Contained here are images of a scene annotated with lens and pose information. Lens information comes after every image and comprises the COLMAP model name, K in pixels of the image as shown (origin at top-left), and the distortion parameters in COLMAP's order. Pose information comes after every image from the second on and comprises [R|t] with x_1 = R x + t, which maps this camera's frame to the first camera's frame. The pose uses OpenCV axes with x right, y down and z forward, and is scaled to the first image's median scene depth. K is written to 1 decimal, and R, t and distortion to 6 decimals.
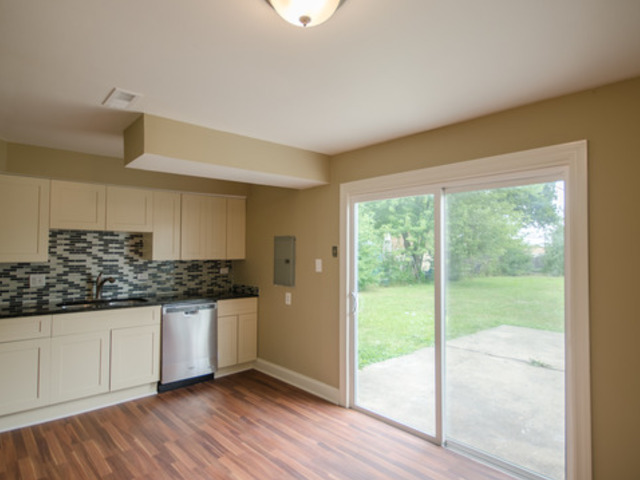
lens RADIAL K [[378.3, 0, 316.1], [0, 378.3, 241.8], [0, 0, 1]] dist [-0.004869, 0.007747]
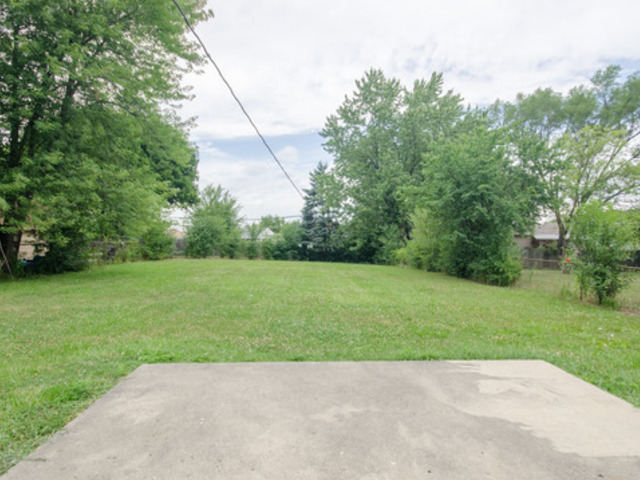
lens RADIAL K [[378.3, 0, 316.9], [0, 378.3, 234.8], [0, 0, 1]] dist [-0.004869, 0.007747]
pose [[0.631768, 0.000401, 0.775158, 0.086511], [-0.016554, 0.999779, 0.012974, 0.015640], [-0.774981, -0.021029, 0.631635, 0.173457]]
